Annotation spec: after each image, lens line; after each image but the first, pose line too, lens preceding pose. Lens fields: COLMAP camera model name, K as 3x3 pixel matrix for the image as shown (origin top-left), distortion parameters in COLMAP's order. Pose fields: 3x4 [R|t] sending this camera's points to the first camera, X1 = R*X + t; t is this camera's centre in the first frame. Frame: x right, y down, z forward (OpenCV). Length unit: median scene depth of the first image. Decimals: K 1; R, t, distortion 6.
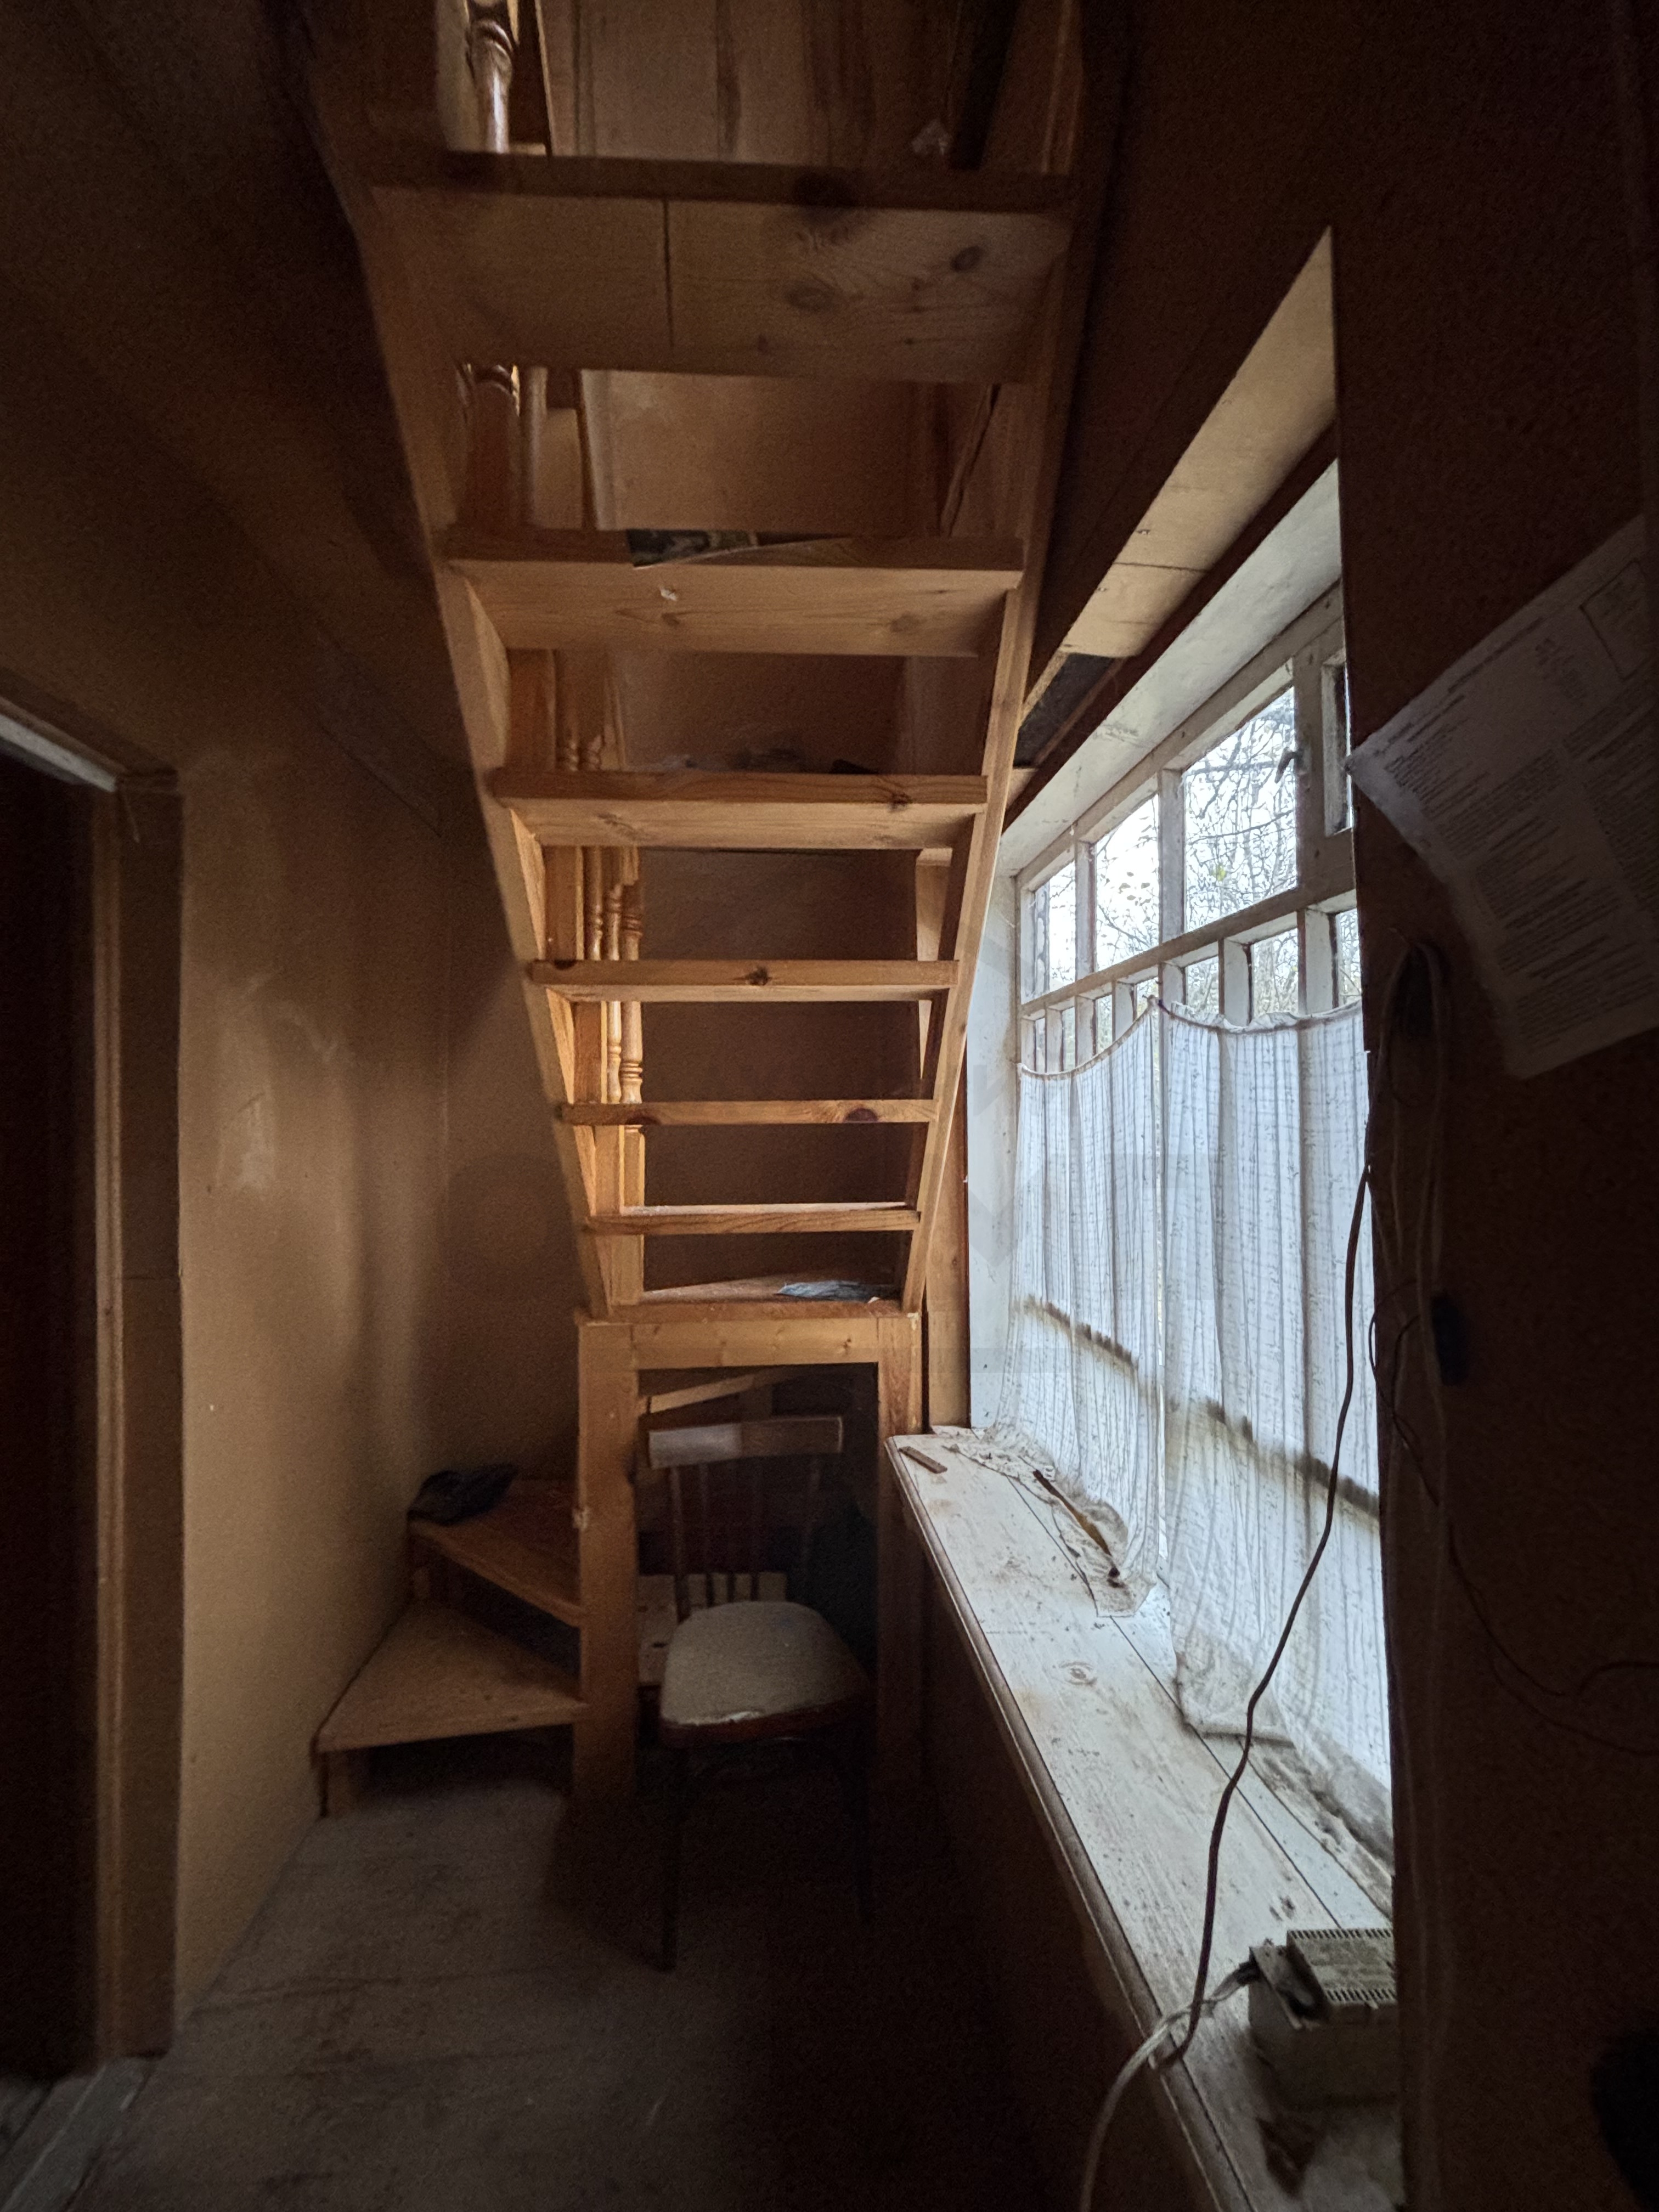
lens RADIAL K [[891.1, 0, 832.5], [0, 891.1, 1105.8], [0, 0, 1]] dist [-0.000434, -0.000608]
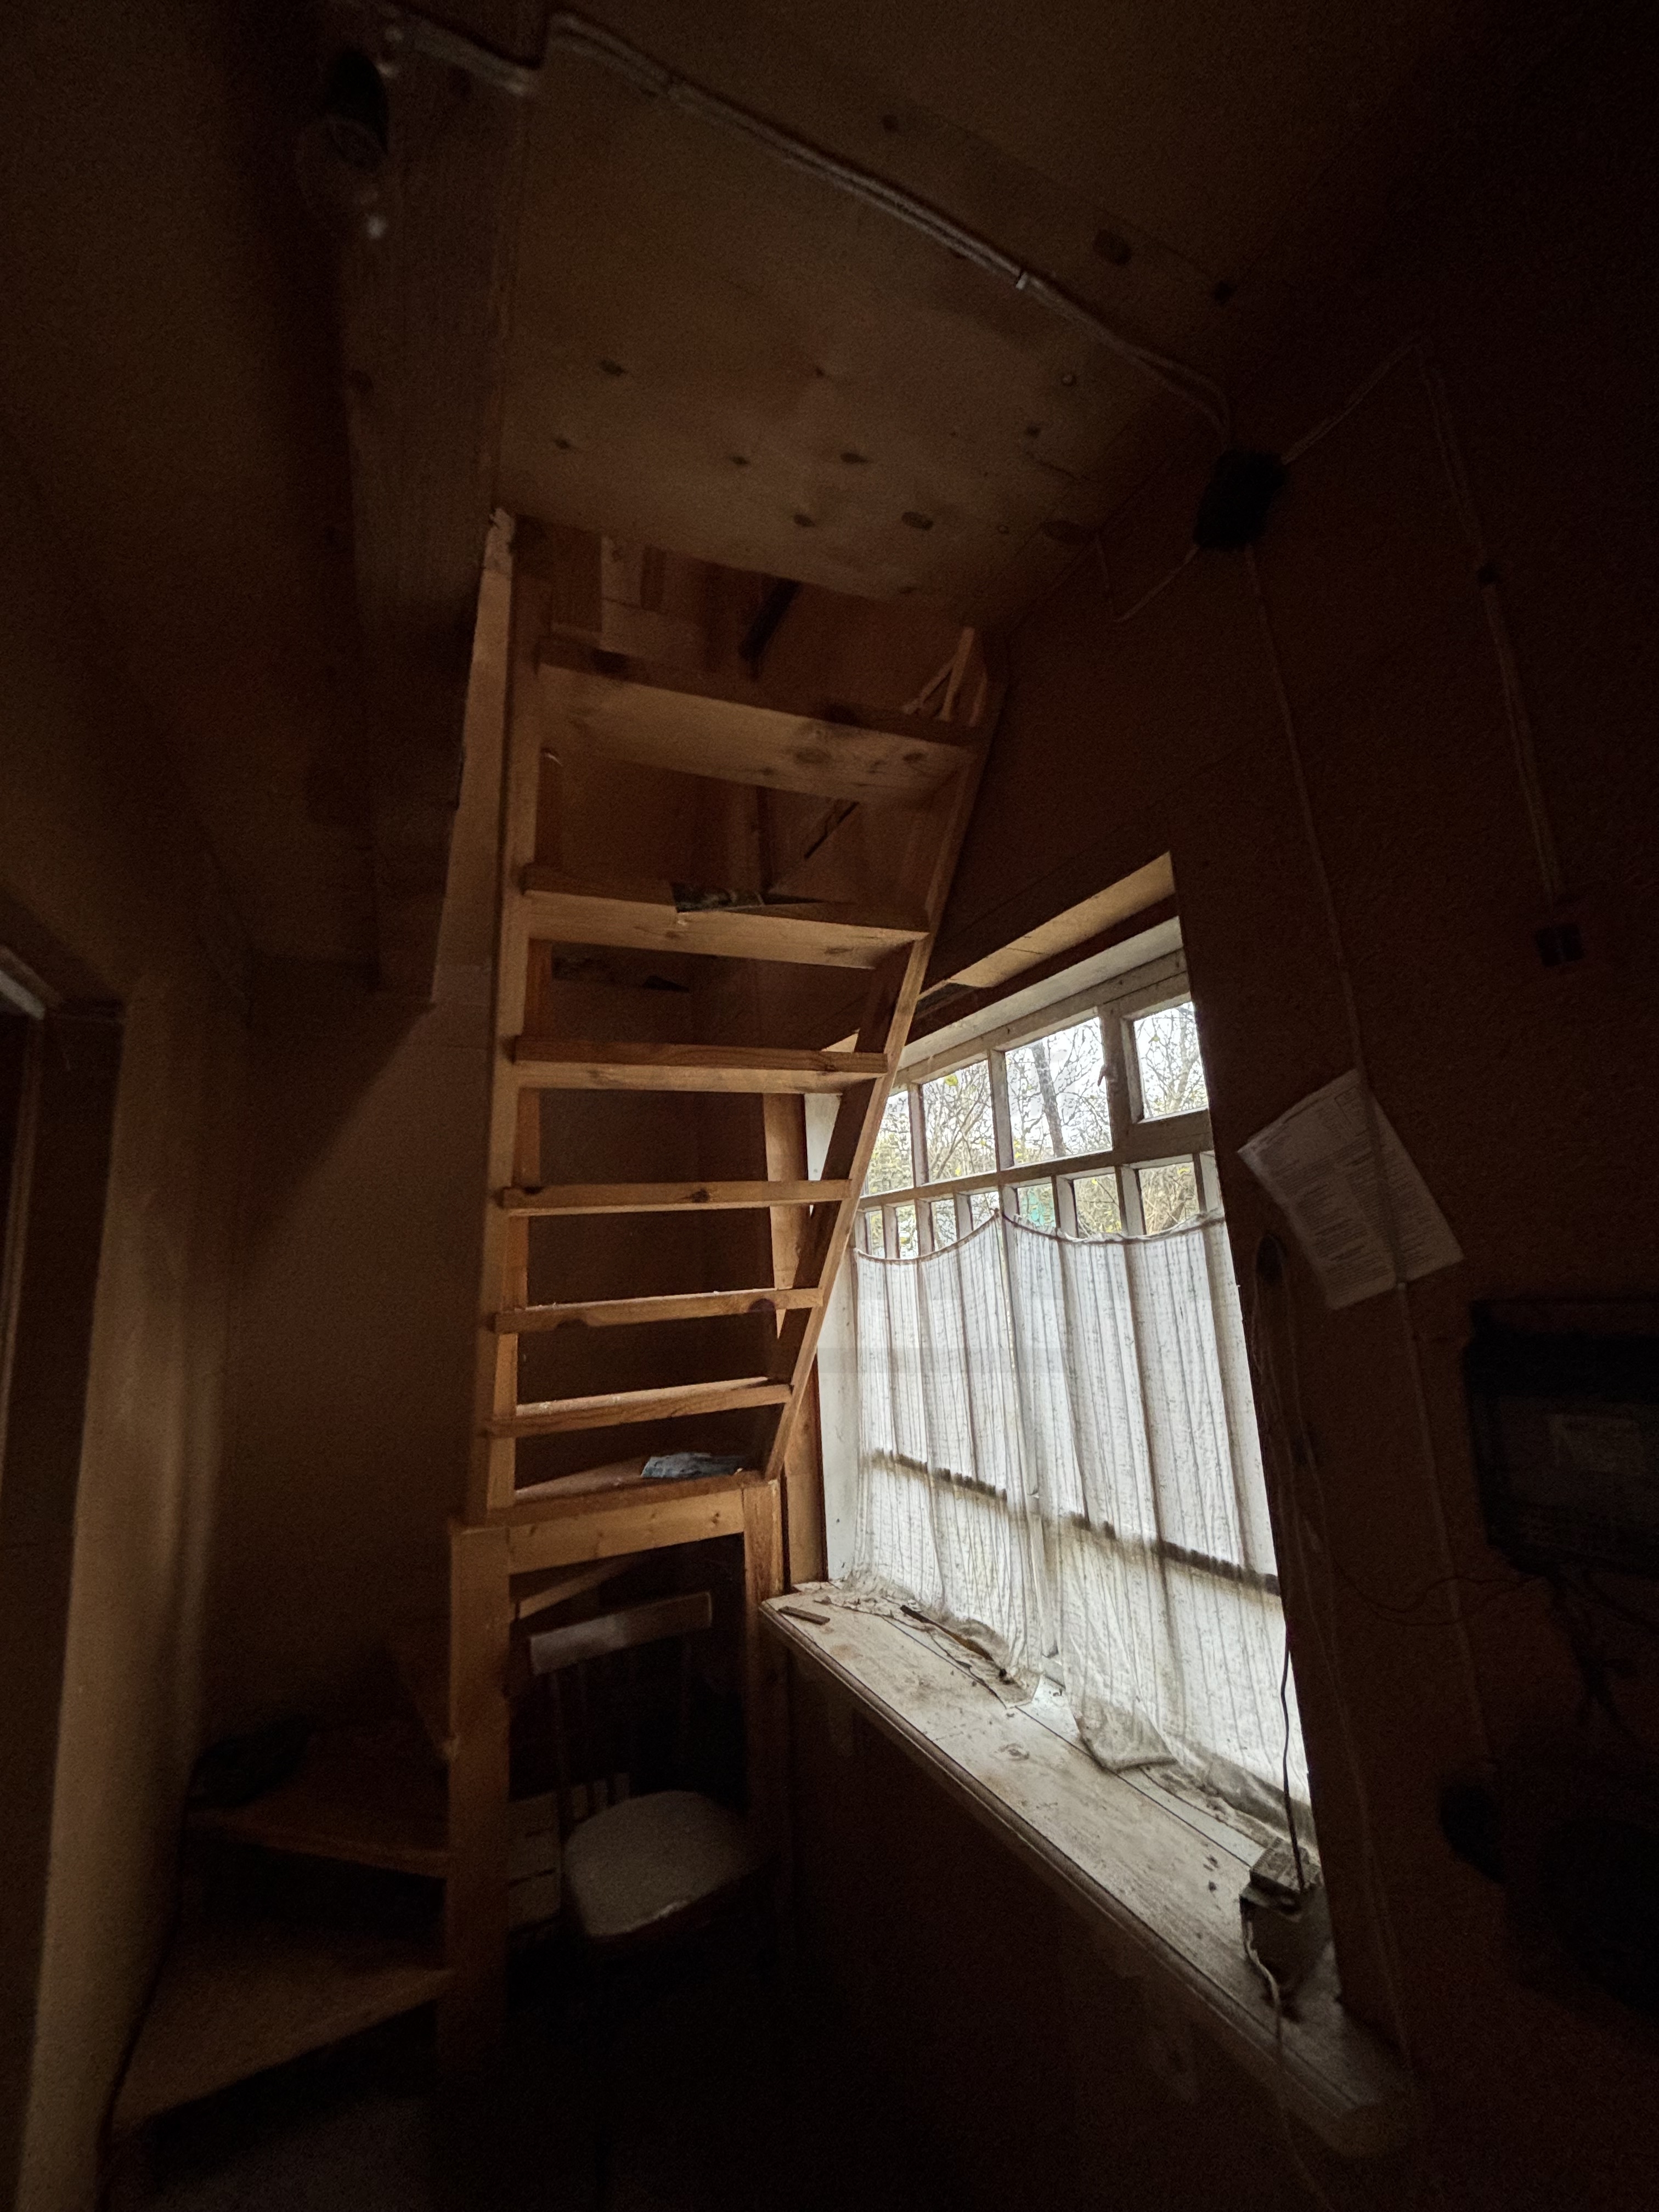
lens RADIAL K [[894.1, 0, 829.5], [0, 894.1, 1106.0], [0, 0, 1]] dist [-0.000473, 0.000195]
pose [[0.938704, 0.016666, 0.344320, -0.328216], [0.041048, 0.986320, -0.159648, -0.065352], [-0.342271, 0.163996, 0.925179, -0.190592]]
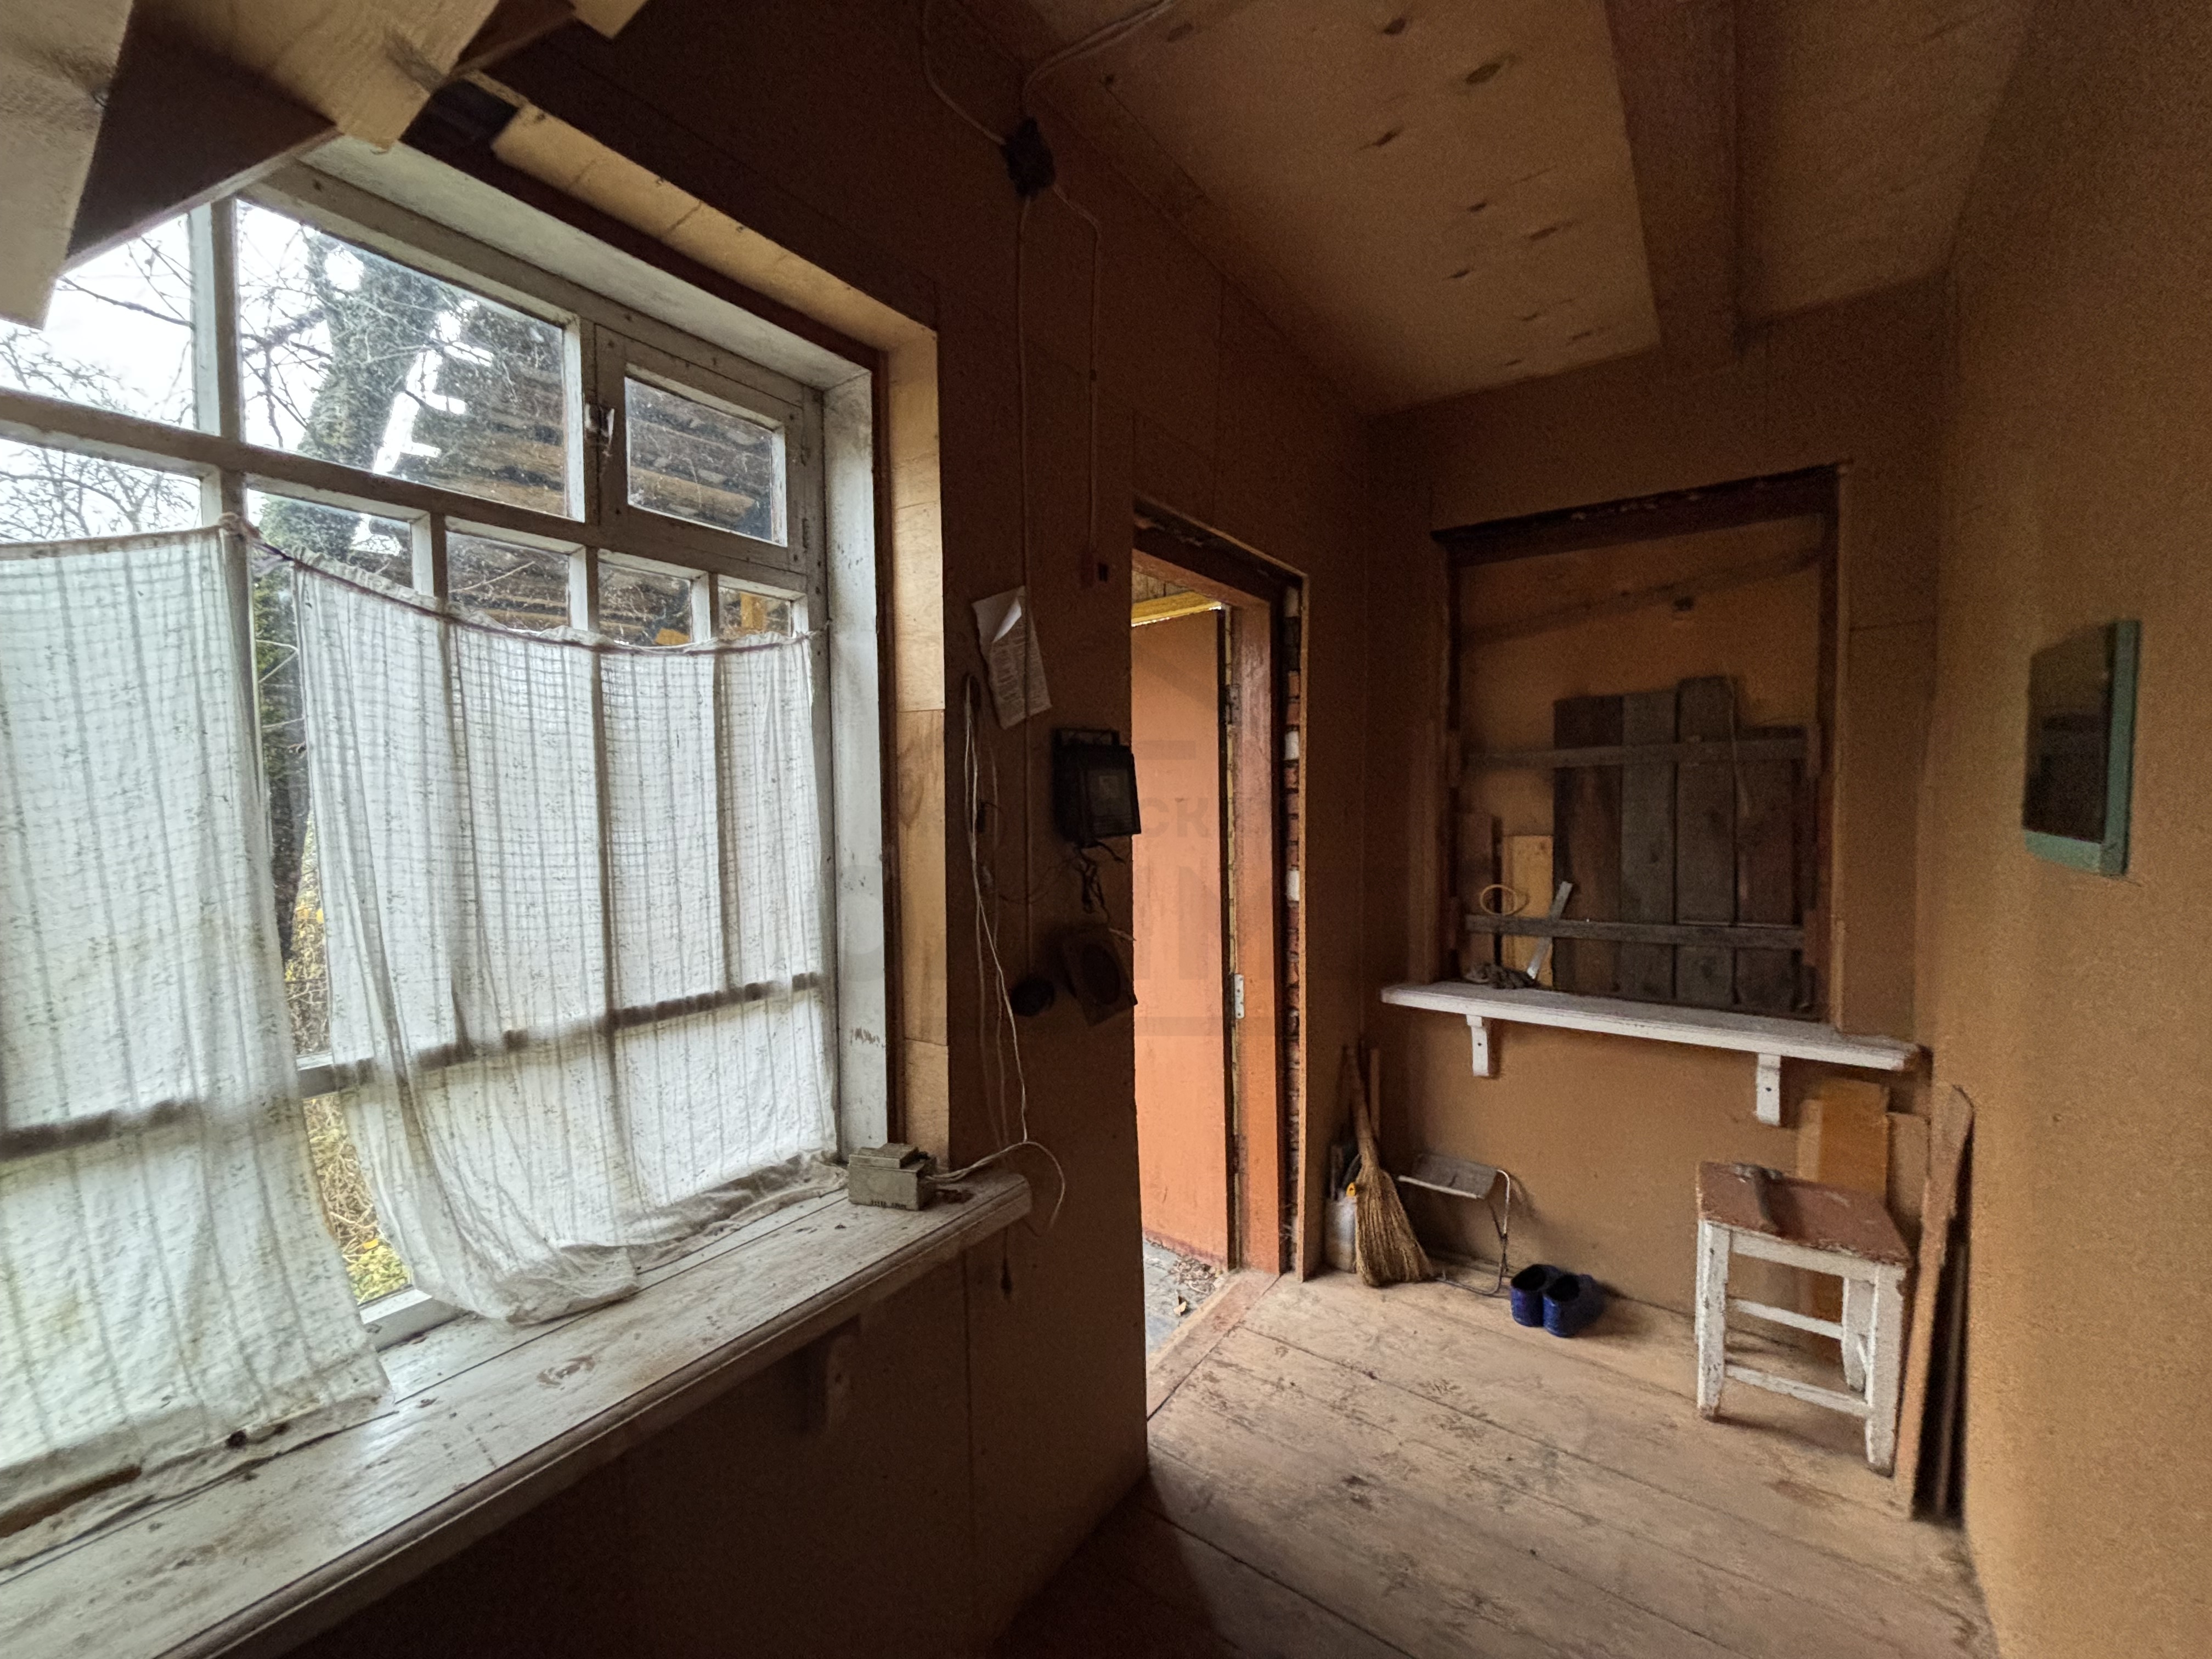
lens RADIAL K [[891.1, 0, 1105.6], [0, 891.1, 823.8], [0, 0, 1]] dist [-0.000434, -0.000608]
pose [[-0.764476, 0.001527, 0.644651, -0.493263], [0.006680, 0.999962, 0.005553, 0.092580], [-0.644618, 0.008552, -0.764457, 0.992219]]
